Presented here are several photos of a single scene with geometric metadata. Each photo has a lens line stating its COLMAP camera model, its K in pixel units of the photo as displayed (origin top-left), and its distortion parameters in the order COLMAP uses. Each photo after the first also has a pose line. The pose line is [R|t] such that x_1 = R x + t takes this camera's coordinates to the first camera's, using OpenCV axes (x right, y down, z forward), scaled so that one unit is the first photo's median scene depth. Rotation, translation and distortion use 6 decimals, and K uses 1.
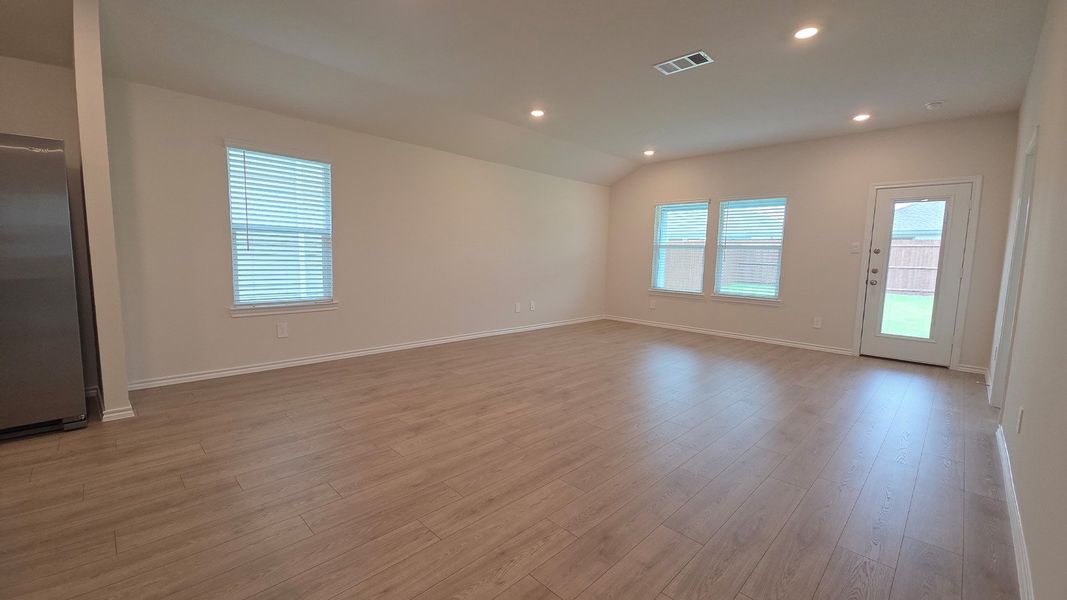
lens RADIAL K [[435.4, 0, 526.8], [0, 435.4, 297.4], [0, 0, 1]] dist [0.016794, -0.011109]
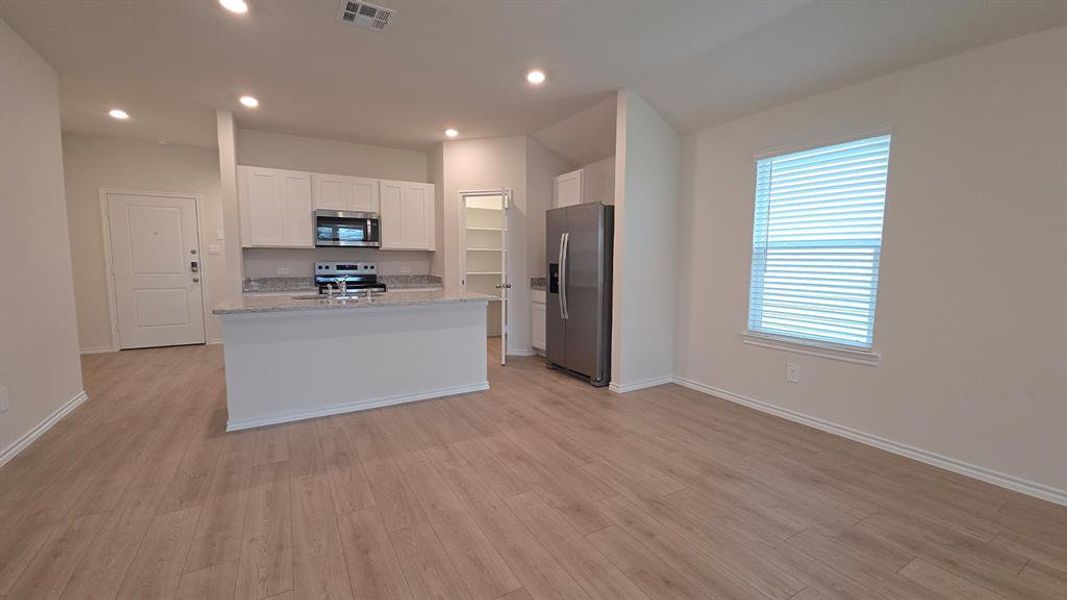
lens RADIAL K [[435.4, 0, 526.8], [0, 435.4, 297.4], [0, 0, 1]] dist [0.016794, -0.011109]
pose [[-0.269880, 0.059380, -0.961061, 0.280636], [-0.108947, 0.989804, 0.091749, -0.069769], [0.956711, 0.129466, -0.260659, 0.635660]]
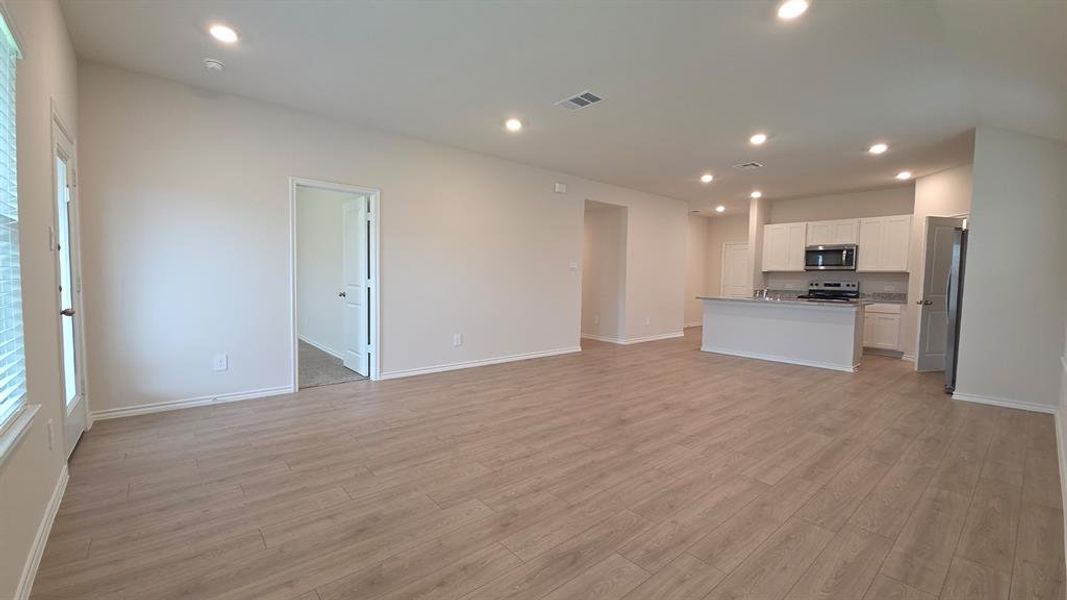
lens RADIAL K [[435.4, 0, 526.8], [0, 435.4, 297.4], [0, 0, 1]] dist [0.016794, -0.011109]
pose [[-0.995740, -0.046603, 0.079562, 0.273641], [-0.034075, 0.987774, 0.152123, -0.152235], [-0.085679, 0.148763, -0.985154, 1.560013]]
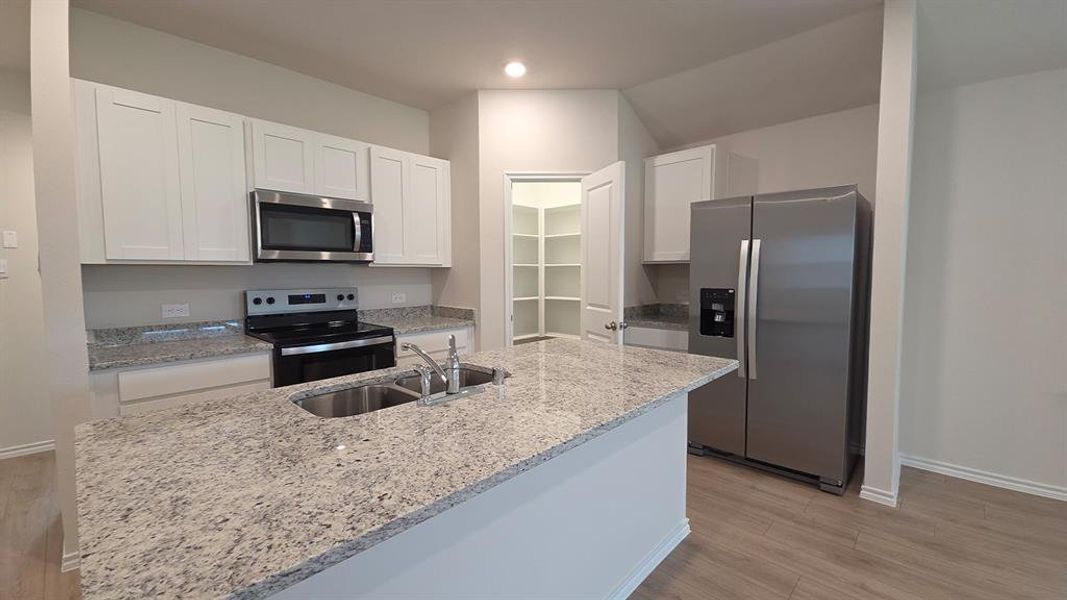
lens RADIAL K [[435.4, 0, 526.8], [0, 435.4, 297.4], [0, 0, 1]] dist [0.016794, -0.011109]
pose [[0.017225, 0.038685, -0.999103, -0.070882], [-0.097762, 0.994528, 0.036822, -0.046893], [0.995061, 0.097040, 0.020912, 0.164749]]
